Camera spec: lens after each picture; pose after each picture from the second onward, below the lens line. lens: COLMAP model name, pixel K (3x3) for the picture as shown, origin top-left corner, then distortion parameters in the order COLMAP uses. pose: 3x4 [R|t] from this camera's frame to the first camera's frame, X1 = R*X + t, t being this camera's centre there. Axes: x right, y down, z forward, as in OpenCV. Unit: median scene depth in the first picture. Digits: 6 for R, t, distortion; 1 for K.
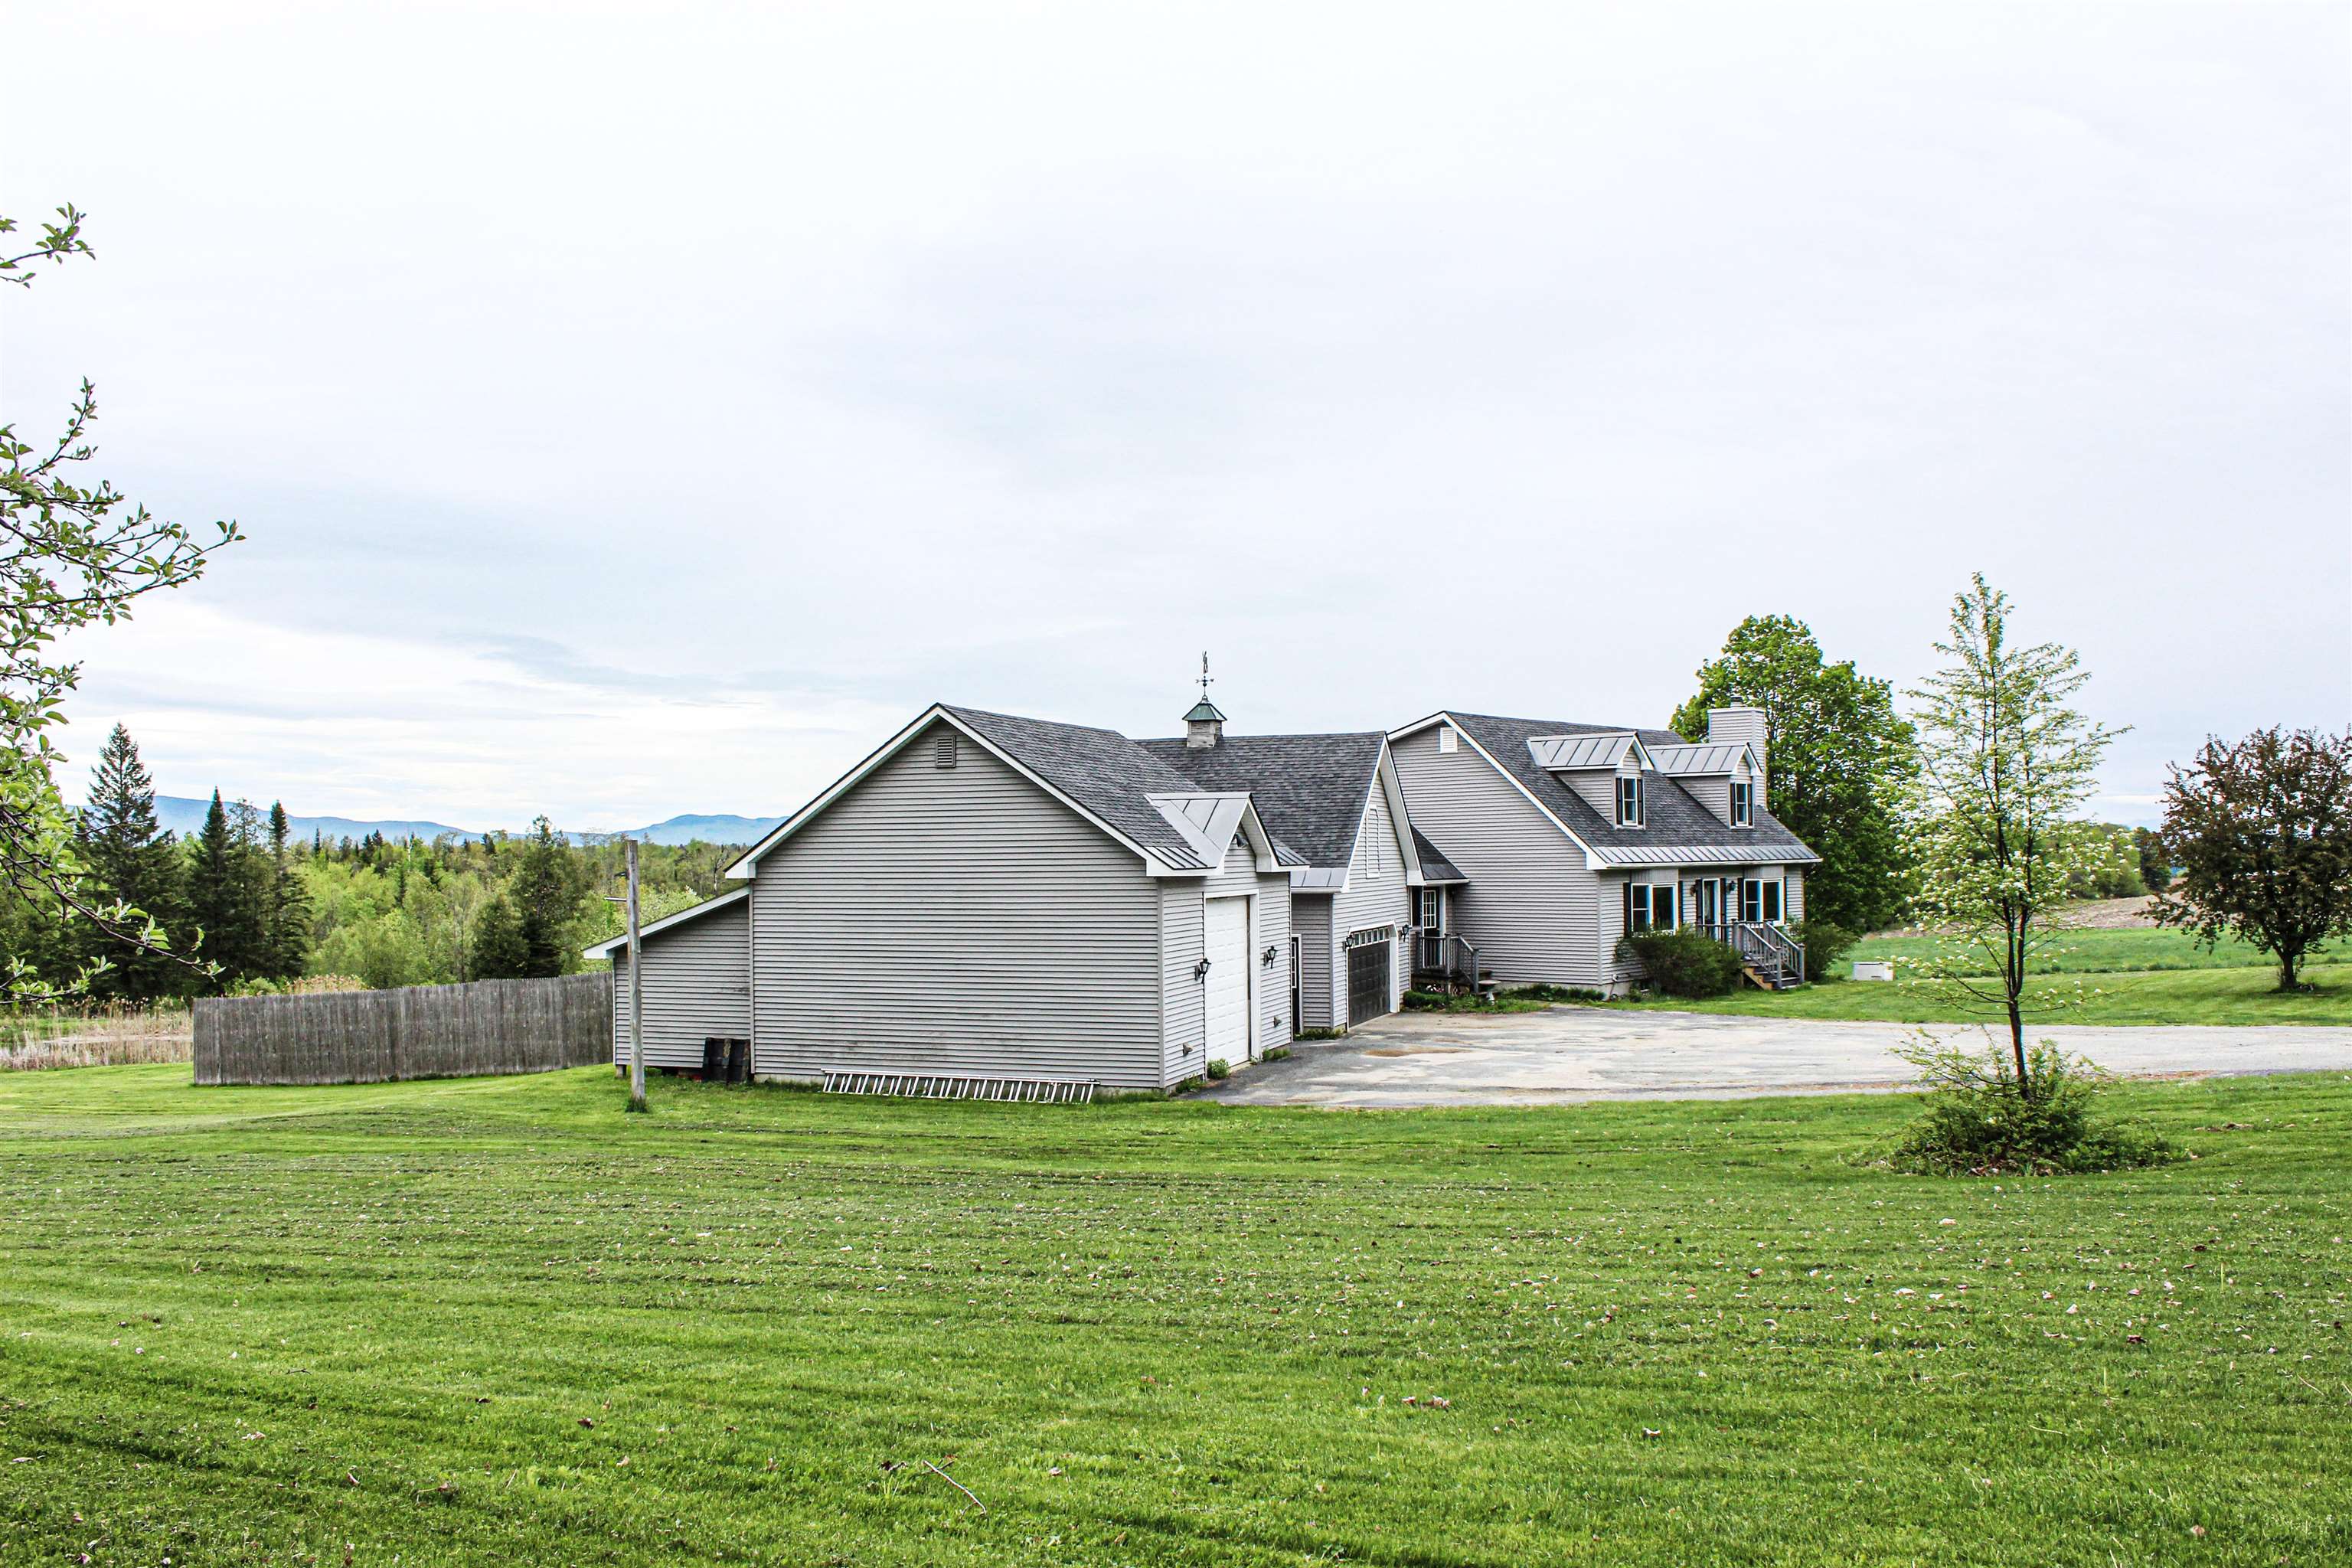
lens RADIAL K [[1971.4, 0, 1173.2], [0, 1971.4, 836.6], [0, 0, 1]] dist [-0.164377, 0.124087]
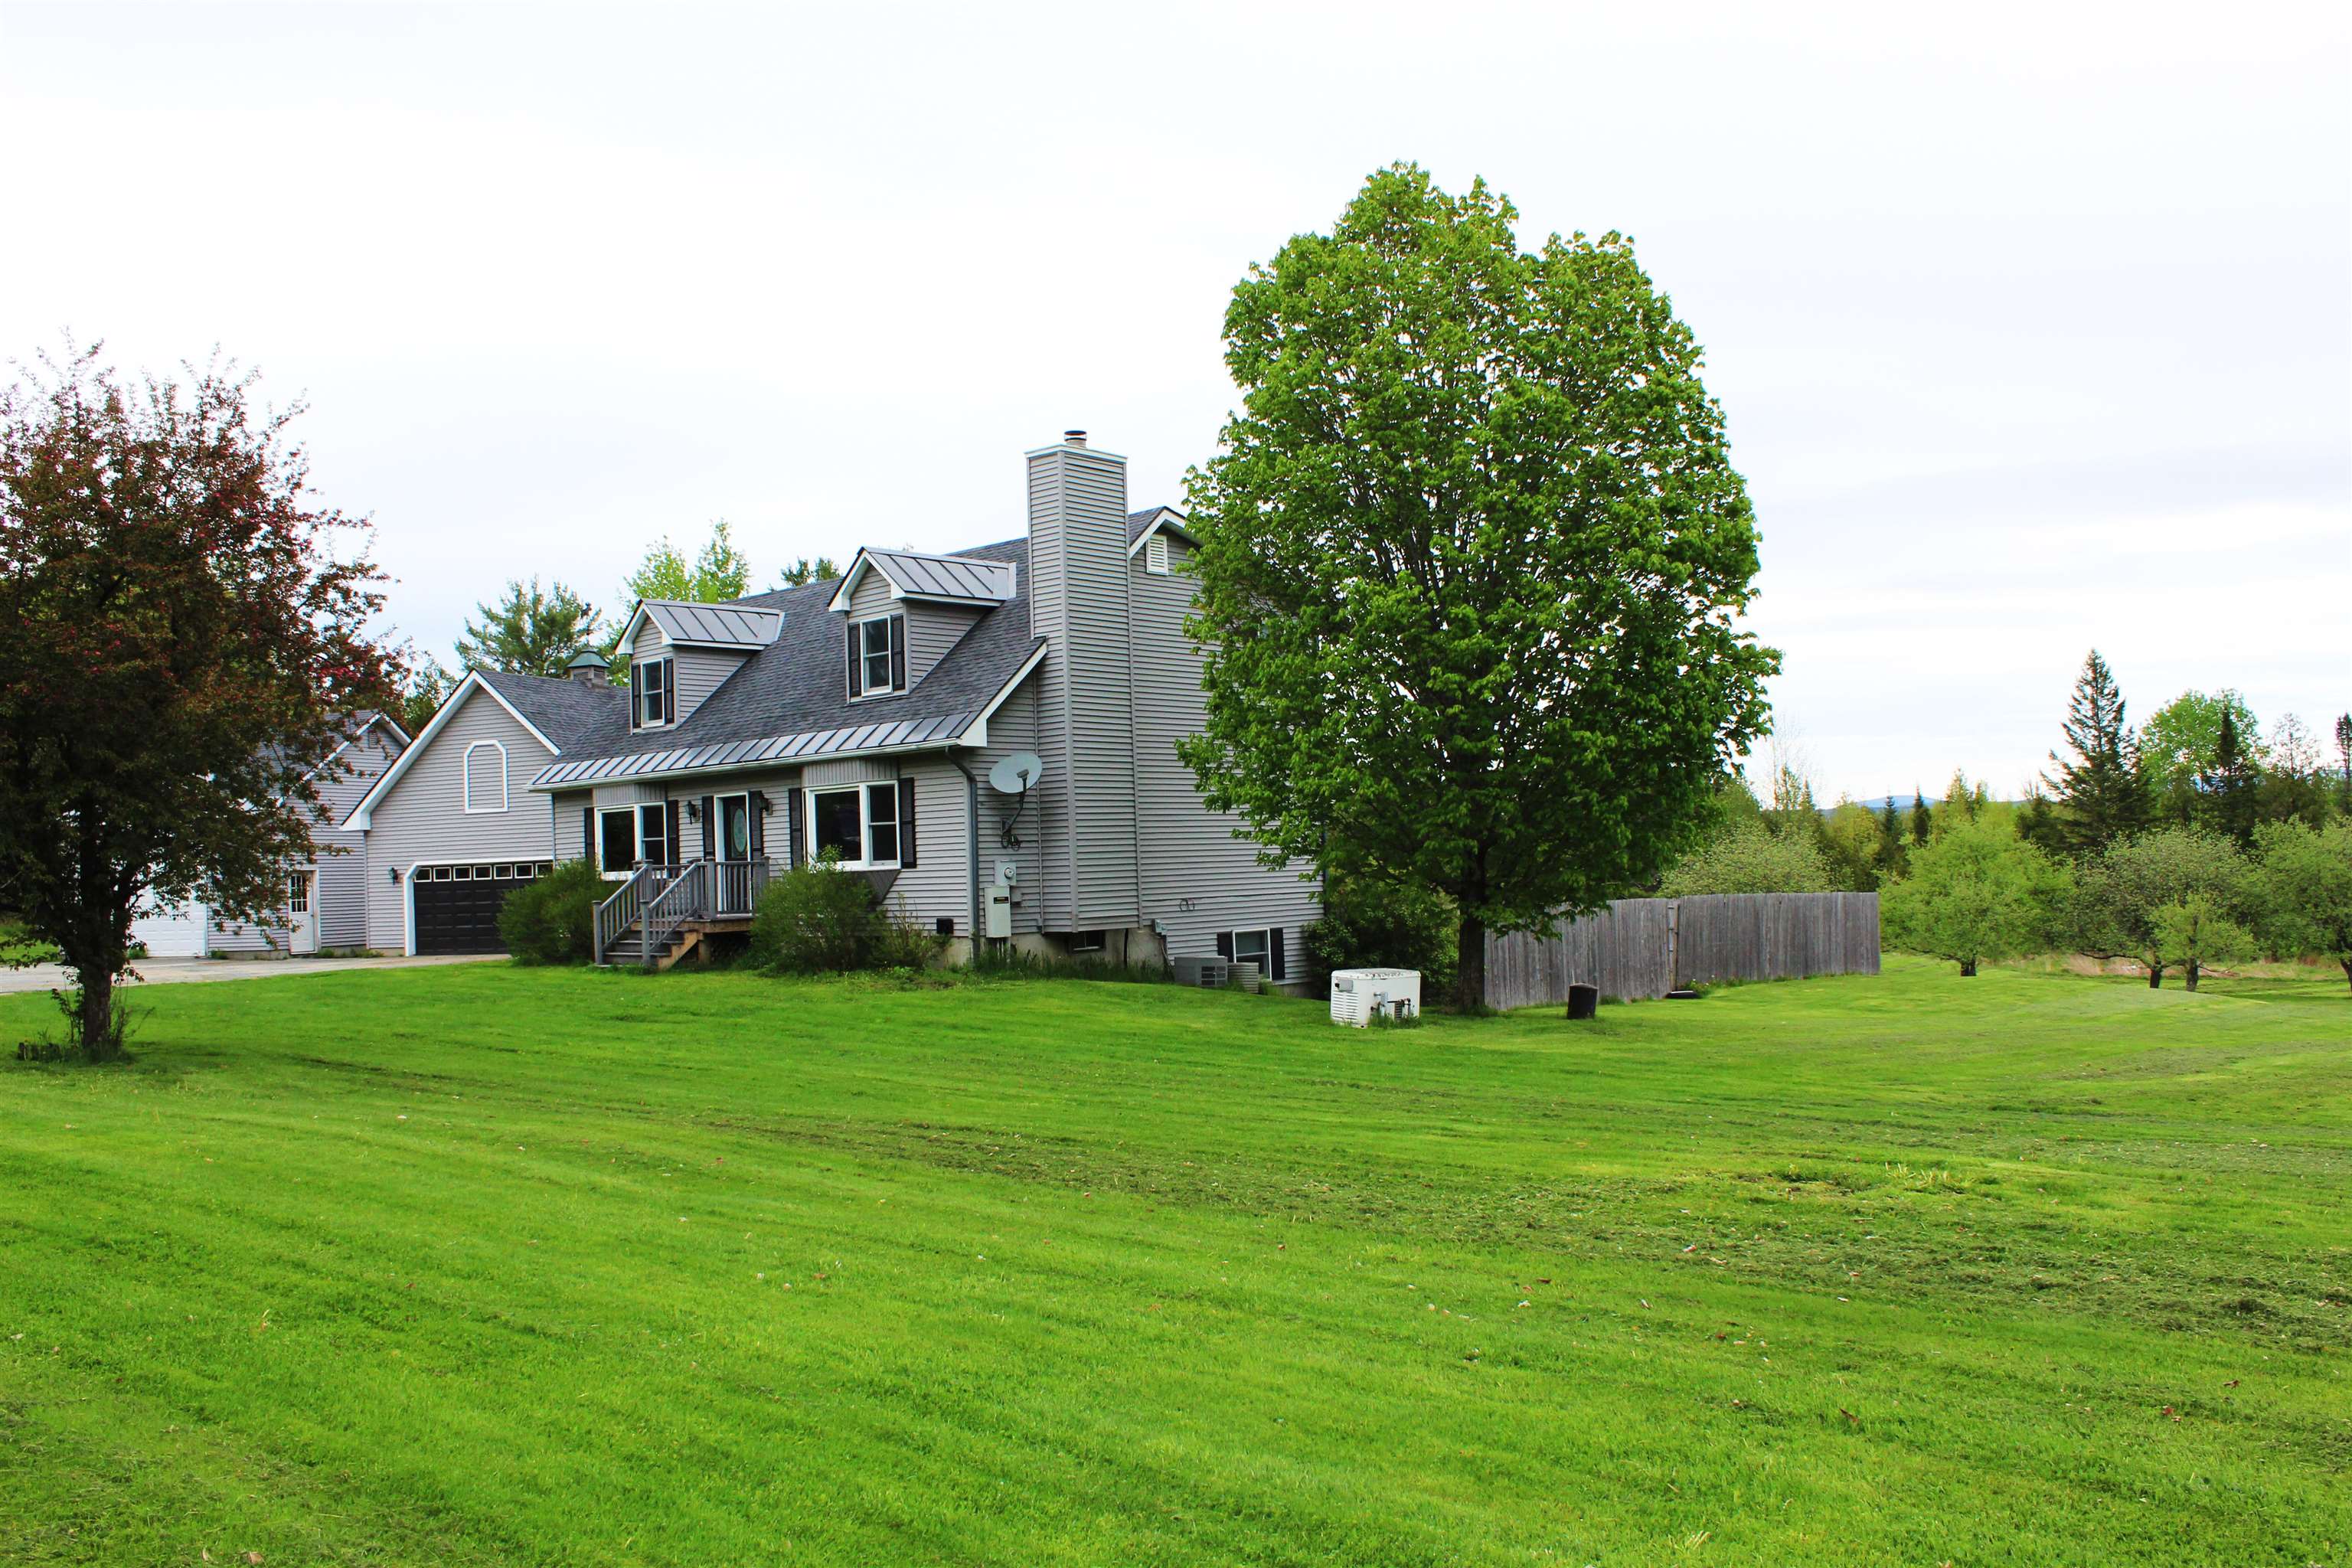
lens RADIAL K [[1971.4, 0, 1173.2], [0, 1971.4, 836.6], [0, 0, 1]] dist [-0.164377, 0.124087]
pose [[0.023944, 0.023102, -0.999446, 0.979954], [0.072555, 0.997056, 0.024784, 0.032335], [0.997077, -0.073108, 0.022197, 1.192947]]
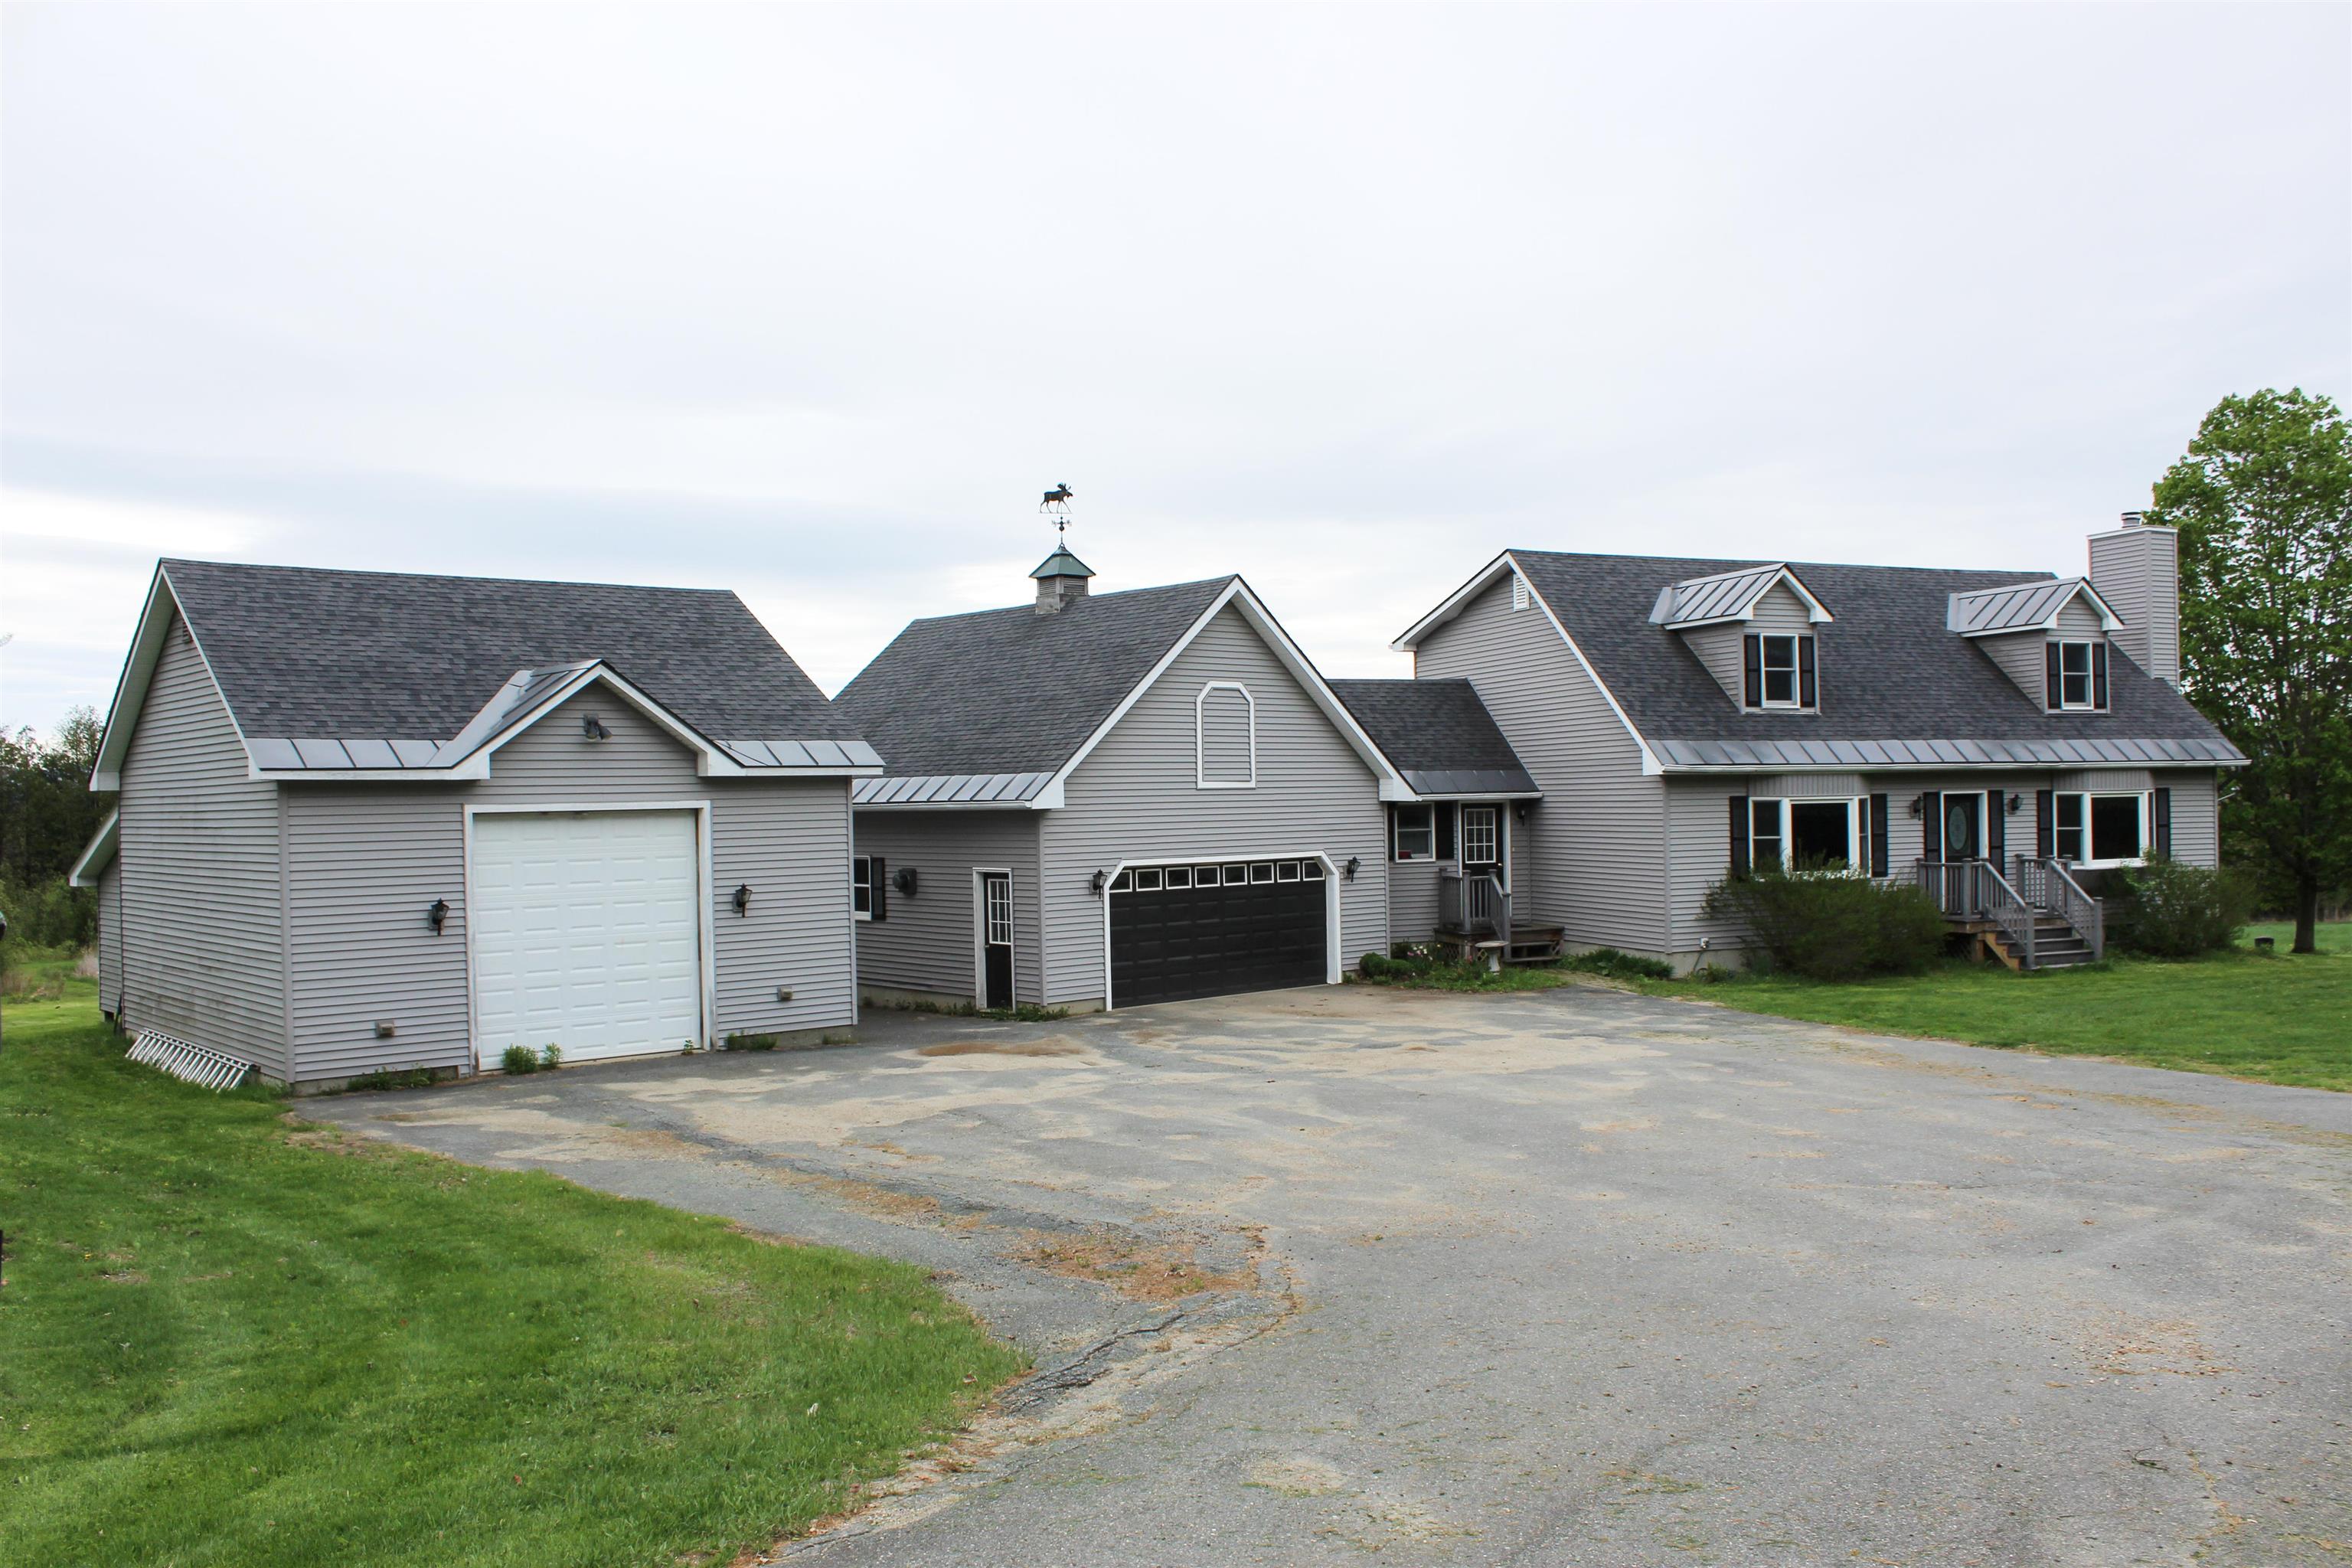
lens RADIAL K [[1971.4, 0, 1173.2], [0, 1971.4, 836.6], [0, 0, 1]] dist [-0.164377, 0.124087]
pose [[0.879061, 0.004770, -0.476686, 0.368128], [0.013483, 0.999301, 0.034865, 0.011809], [0.476519, -0.037076, 0.878382, 0.340356]]
